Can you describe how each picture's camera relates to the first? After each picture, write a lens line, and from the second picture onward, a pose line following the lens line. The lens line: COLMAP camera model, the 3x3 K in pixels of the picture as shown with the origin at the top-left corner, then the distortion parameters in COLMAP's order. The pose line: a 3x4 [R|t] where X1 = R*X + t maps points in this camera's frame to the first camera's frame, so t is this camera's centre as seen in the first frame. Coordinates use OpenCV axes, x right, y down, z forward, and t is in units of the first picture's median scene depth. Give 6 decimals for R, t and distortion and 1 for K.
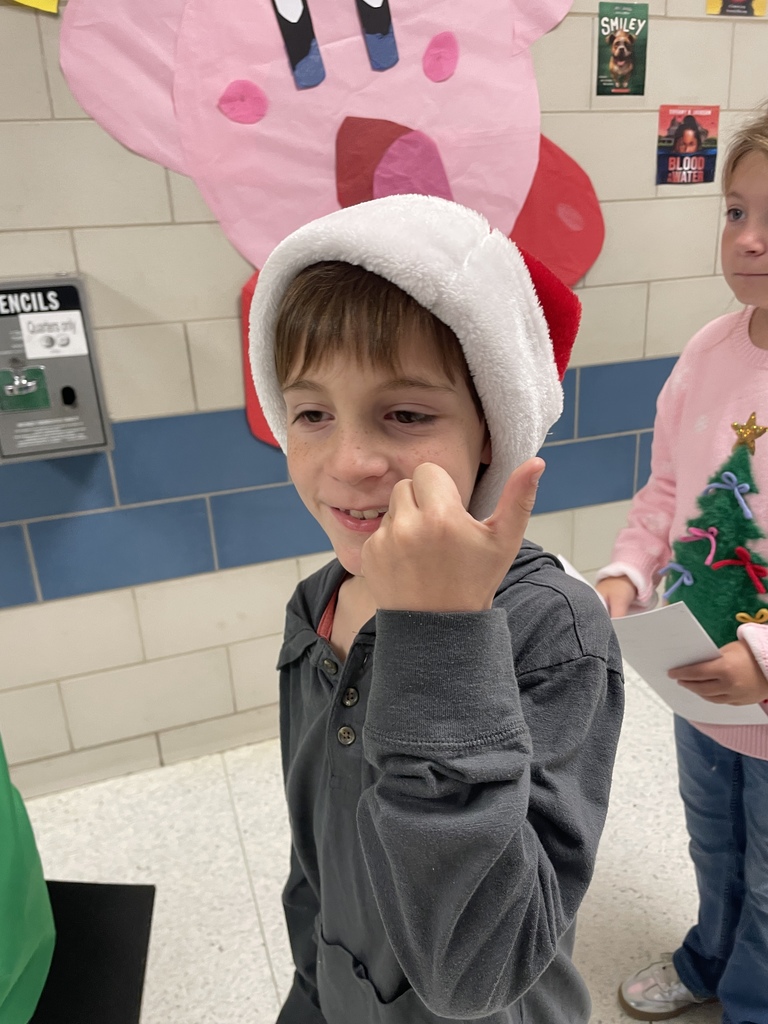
lens RADIAL K [[783.7, 0, 387.7], [0, 783.7, 509.9], [0, 0, 1]] dist [0.080574, -0.121710]
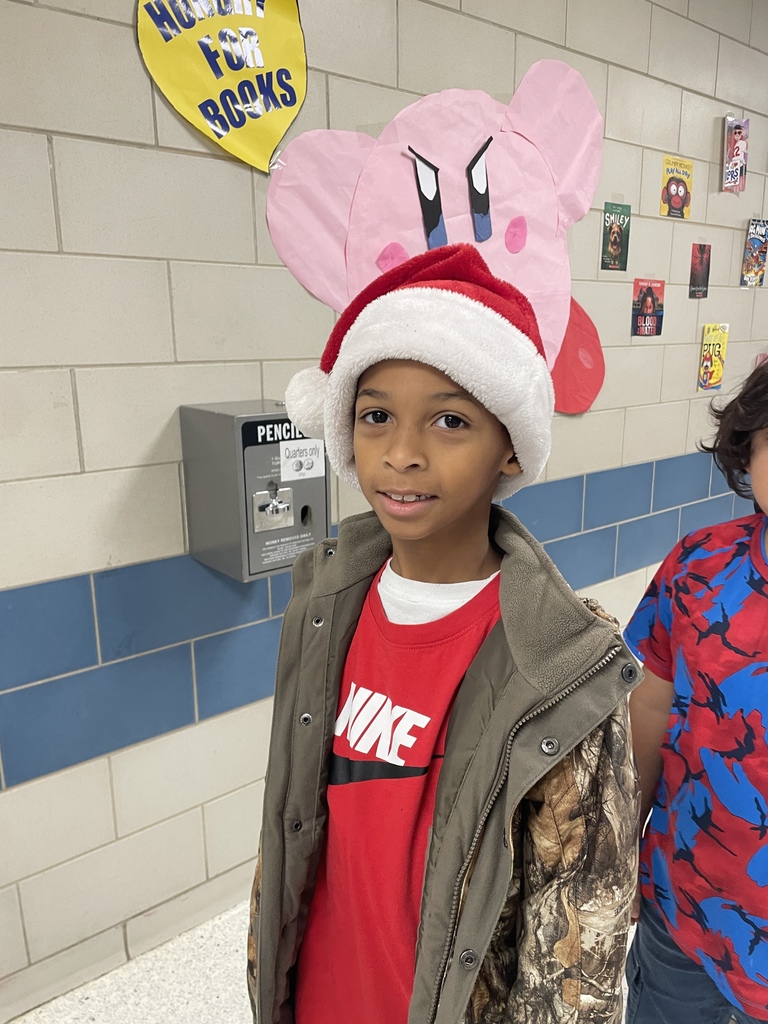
lens RADIAL K [[783.7, 0, 387.7], [0, 783.7, 509.9], [0, 0, 1]] dist [0.080574, -0.121710]
pose [[0.929945, -0.036713, 0.365861, -0.588626], [0.080221, 0.991291, -0.104433, -0.024452], [-0.358841, 0.126466, 0.924792, -0.027666]]
